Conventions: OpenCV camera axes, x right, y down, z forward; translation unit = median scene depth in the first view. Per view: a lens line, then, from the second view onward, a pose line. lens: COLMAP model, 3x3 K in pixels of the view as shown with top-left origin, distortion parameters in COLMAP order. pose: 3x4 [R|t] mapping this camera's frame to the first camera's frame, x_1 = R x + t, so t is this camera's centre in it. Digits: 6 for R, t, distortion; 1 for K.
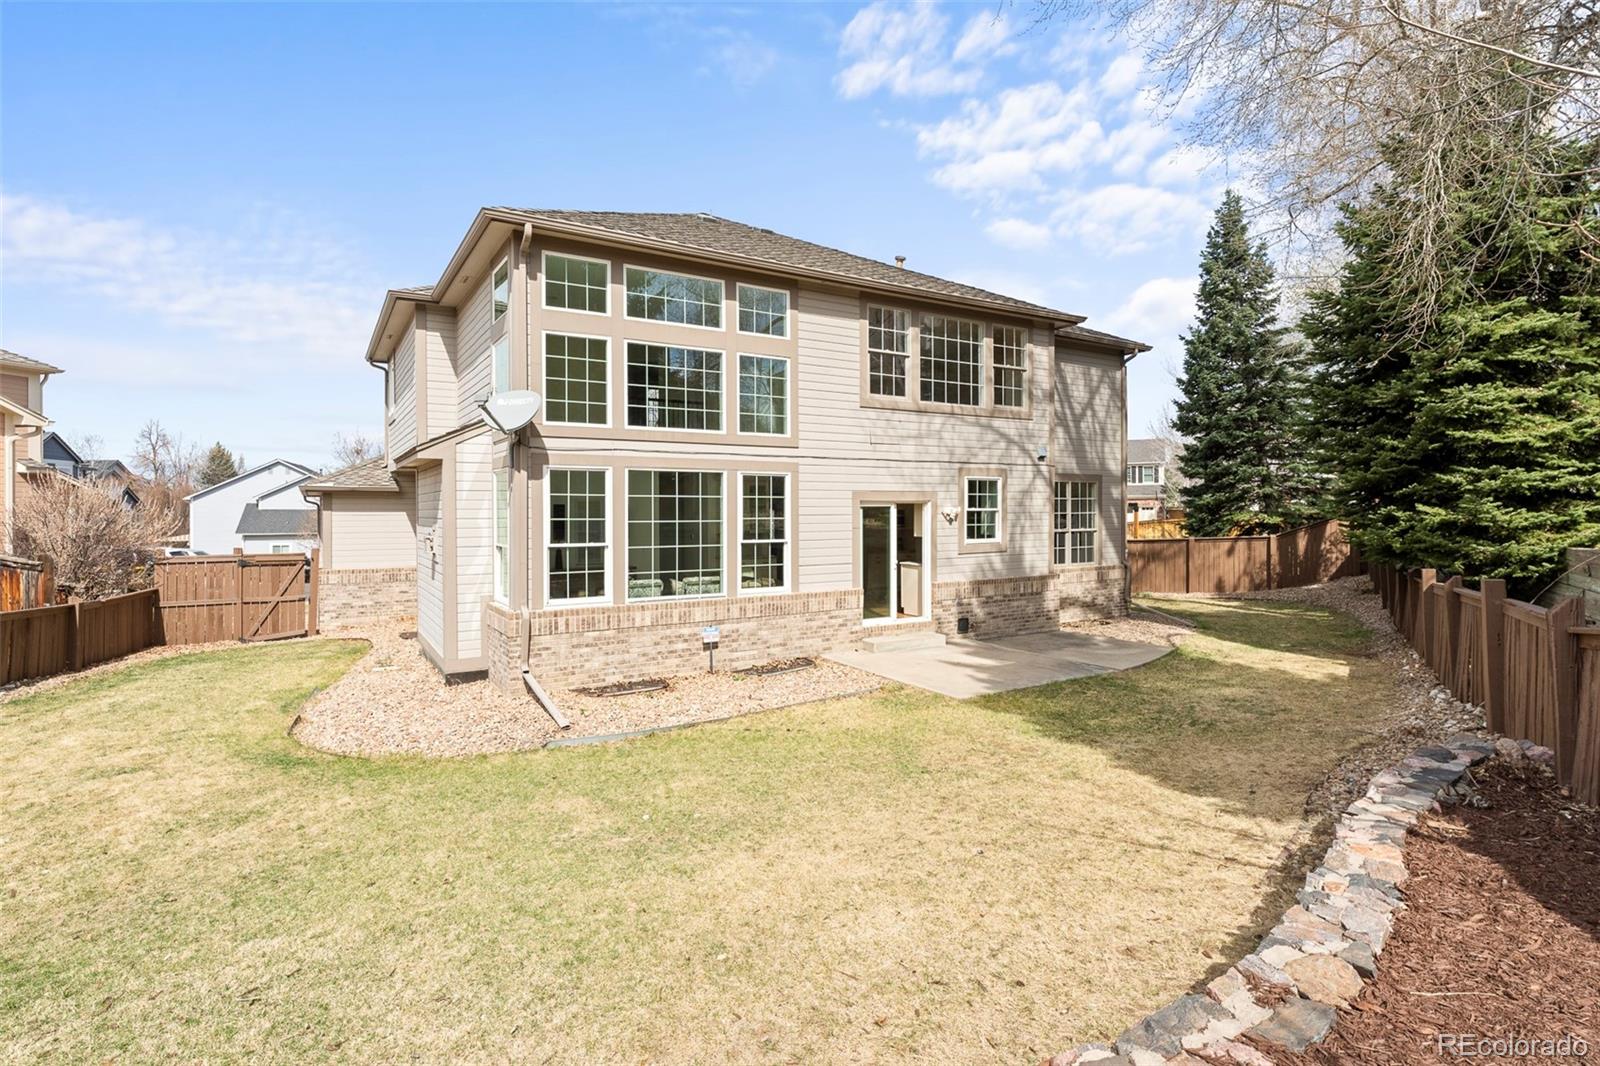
lens RADIAL K [[786.6, 0, 801.5], [0, 786.6, 508.1], [0, 0, 1]] dist [0.000553, -0.000152]
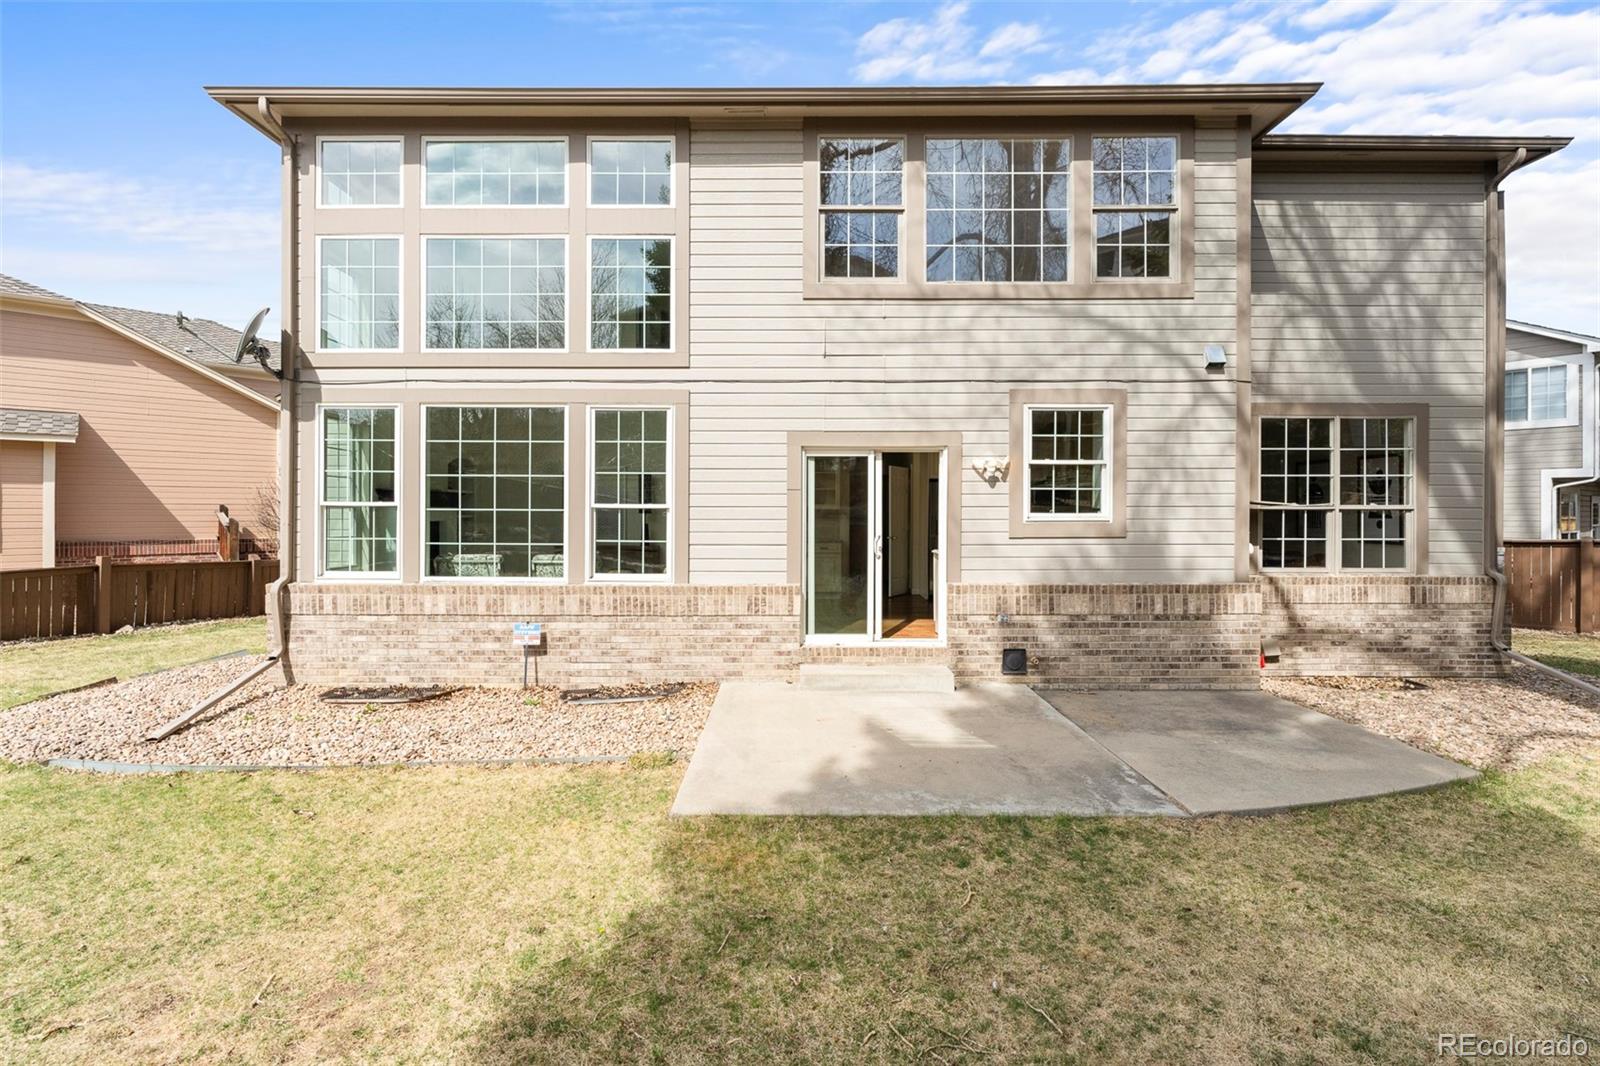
lens RADIAL K [[727.7, 0, 798.2], [0, 727.7, 509.0], [0, 0, 1]] dist [-0.004239, -0.000138]
pose [[0.849528, 0.003172, -0.527534, 0.349430], [-0.003507, 0.999994, 0.000365, 0.037170], [0.527532, 0.001540, 0.849534, 0.456230]]
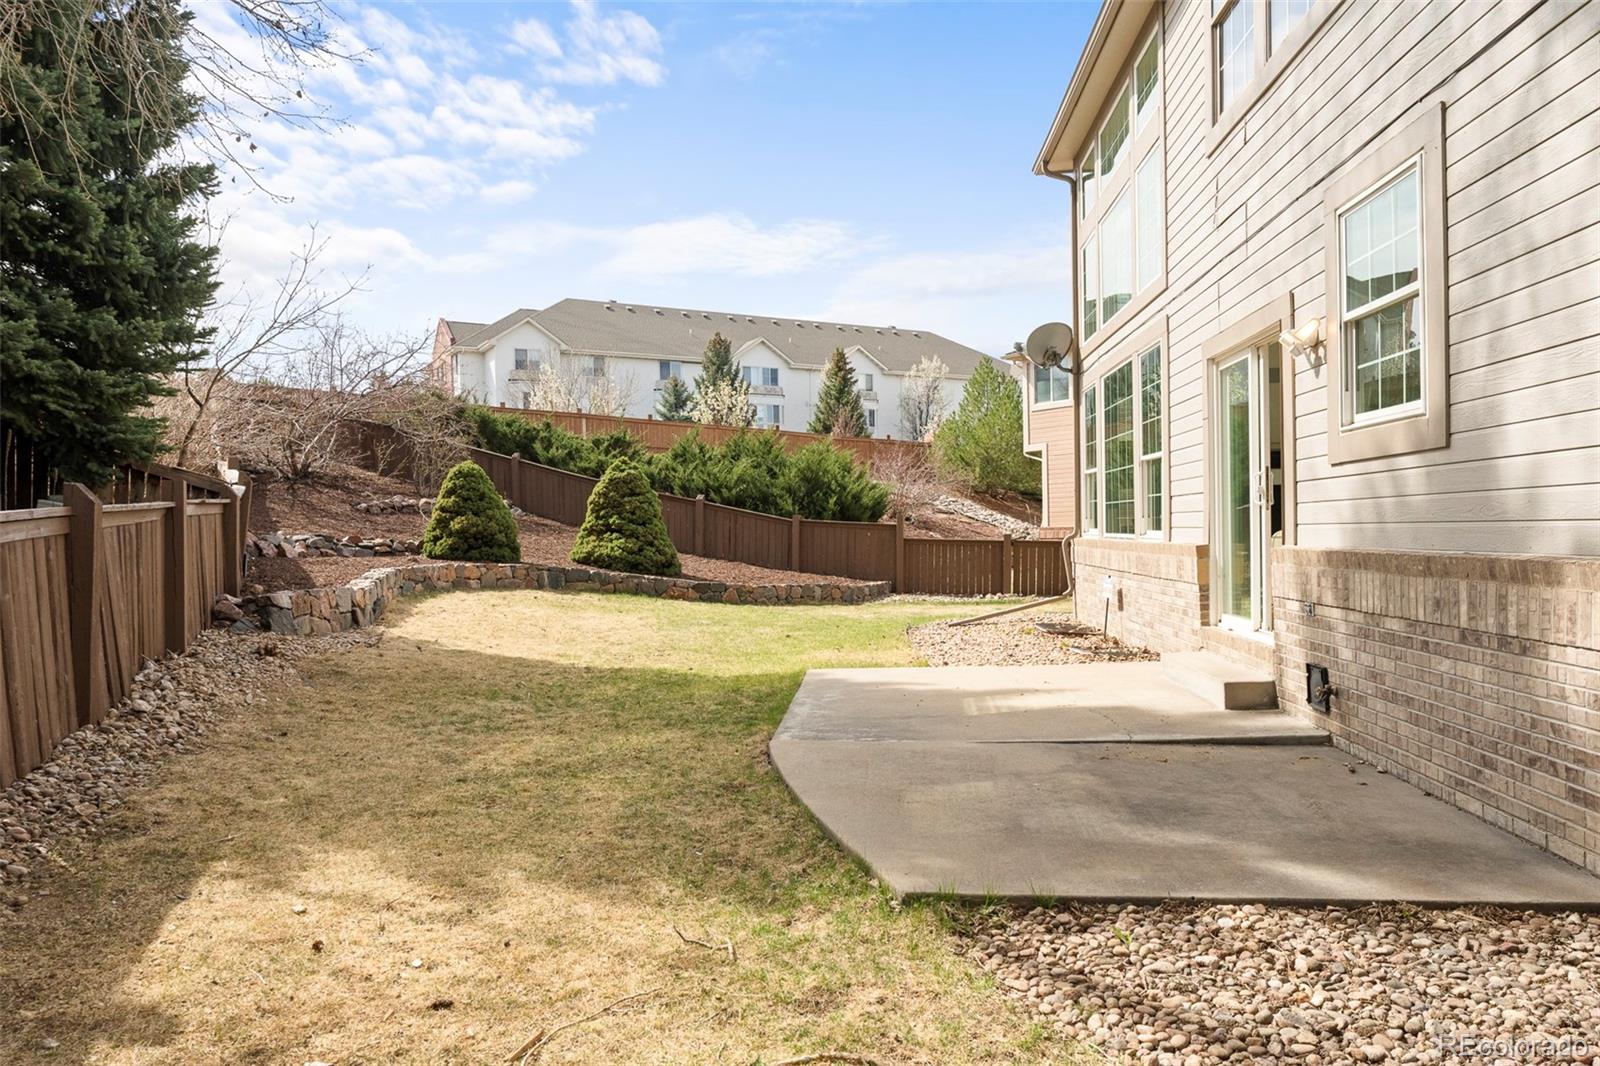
lens RADIAL K [[1042.1, 0, 800.0], [0, 1042.1, 533.0], [0, 0, 1]] dist [0.000021, 0.000007]
pose [[-0.598481, 0.013289, -0.801027, 0.666933], [0.011411, 0.999902, 0.008063, 0.079514], [0.801055, -0.004315, -0.598575, 1.074524]]
